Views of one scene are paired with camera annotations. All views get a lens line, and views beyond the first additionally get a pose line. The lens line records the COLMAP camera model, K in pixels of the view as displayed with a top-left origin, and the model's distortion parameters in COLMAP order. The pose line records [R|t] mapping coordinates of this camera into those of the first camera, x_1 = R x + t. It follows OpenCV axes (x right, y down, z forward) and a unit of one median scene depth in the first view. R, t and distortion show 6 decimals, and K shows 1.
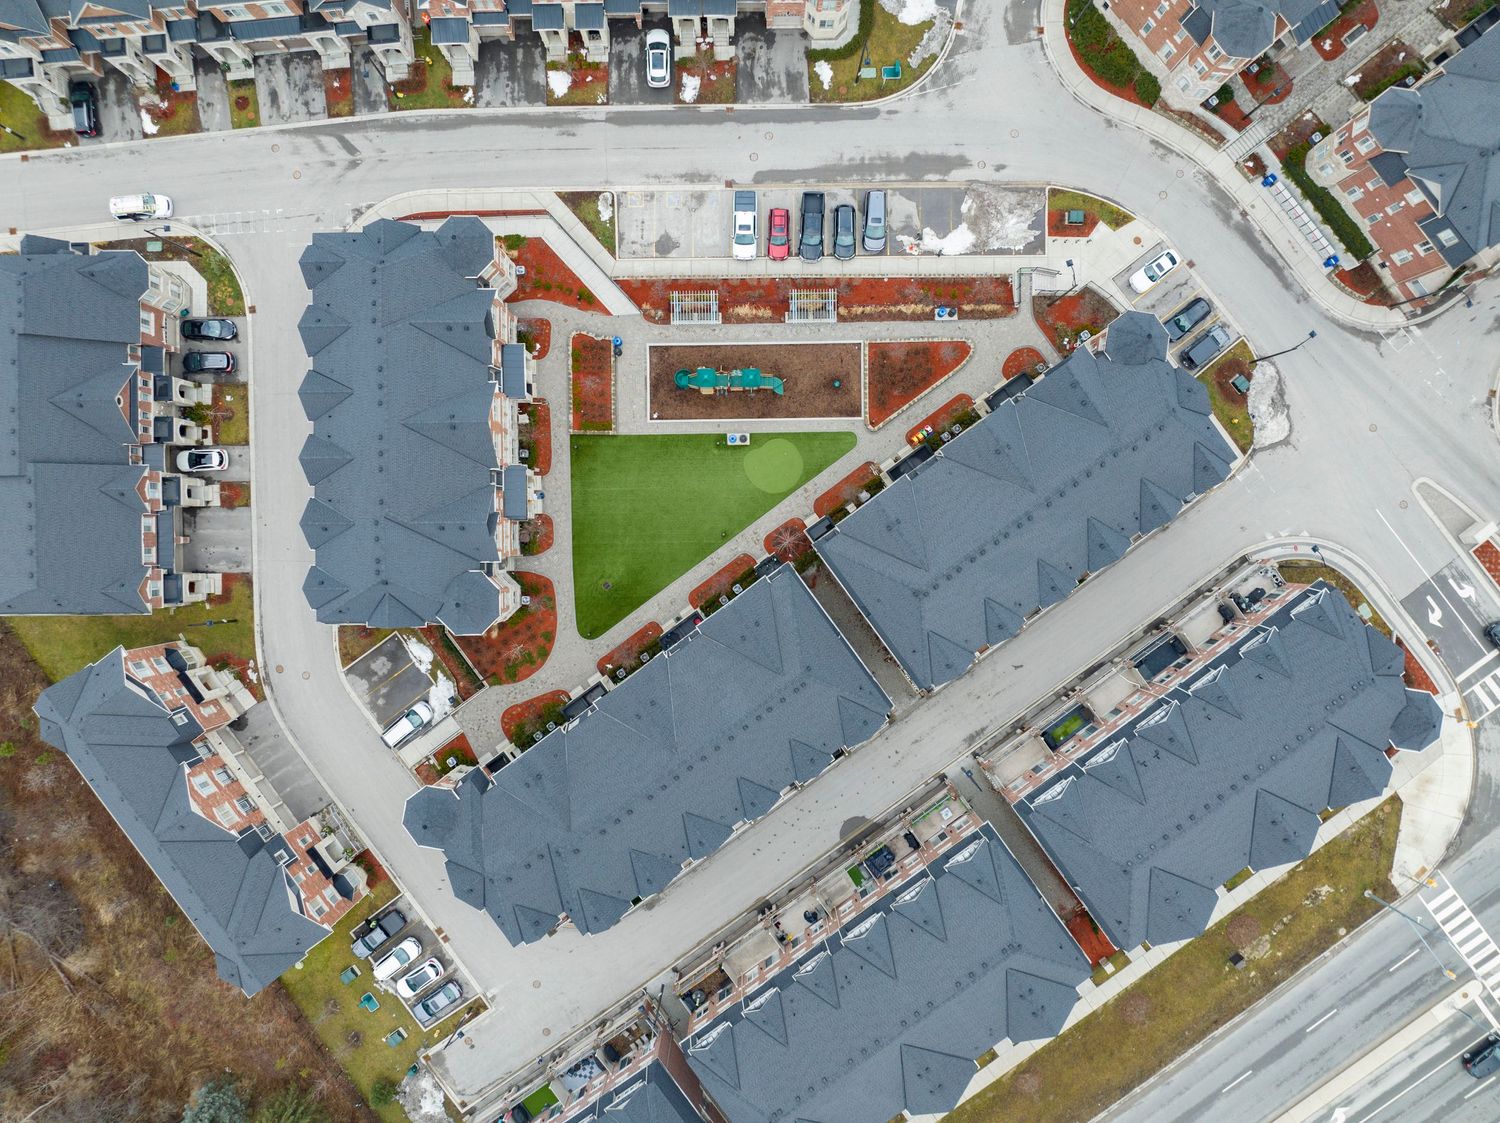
lens RADIAL K [[1065.0, 0, 750.4], [0, 1065.0, 556.0], [0, 0, 1]] dist [-0.056195, 0.030292]
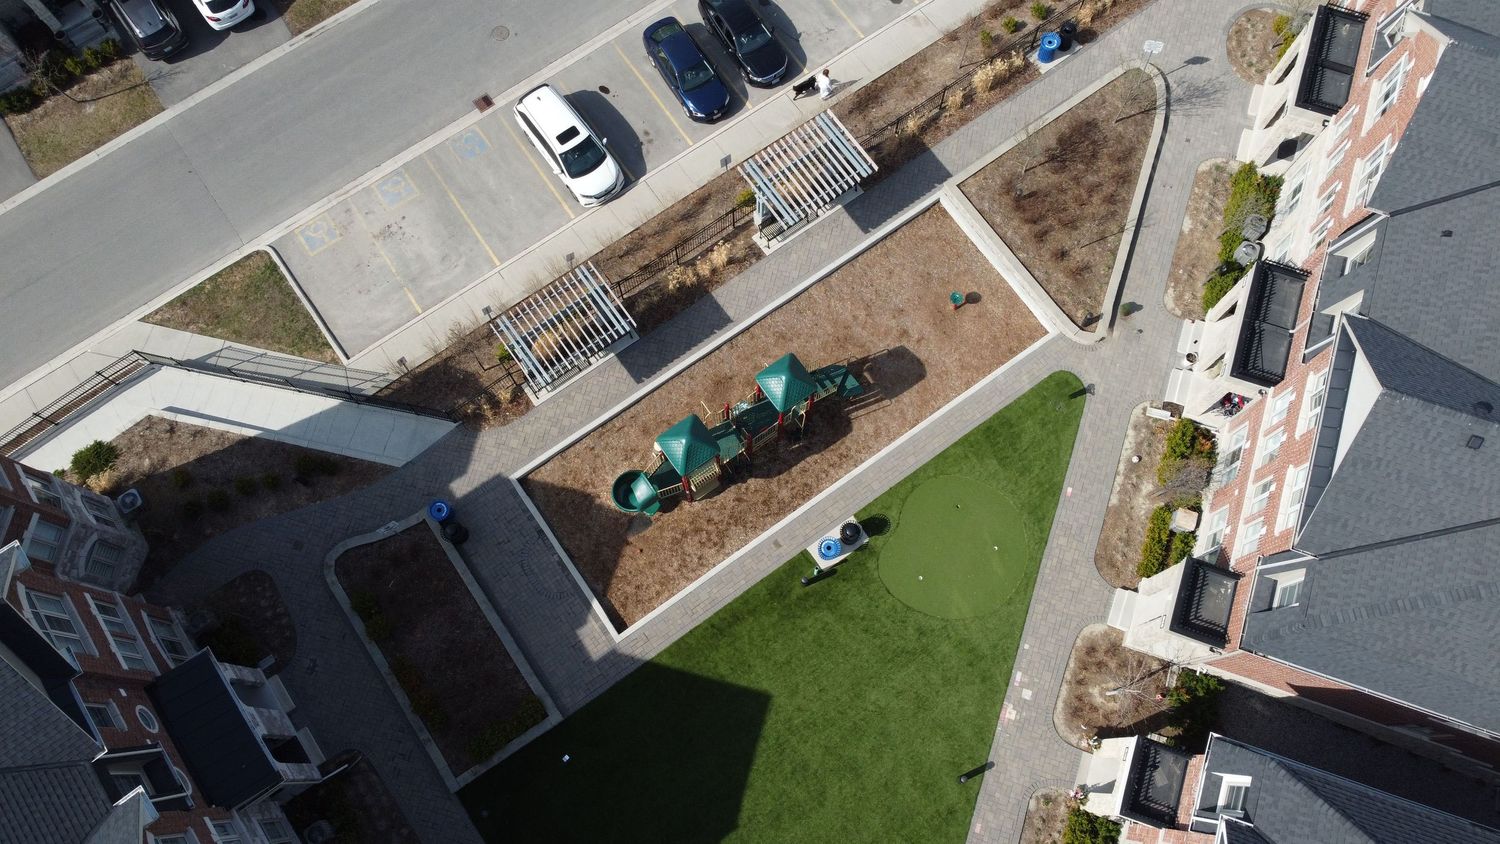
lens RADIAL K [[1133.6, 0, 744.5], [0, 1133.6, 424.0], [0, 0, 1]] dist [0.004264, -0.008336]
pose [[0.824010, -0.544332, 0.157196, -0.079657], [0.566226, 0.781421, -0.262240, -0.054657], [0.019910, 0.305097, 0.952113, 0.585320]]
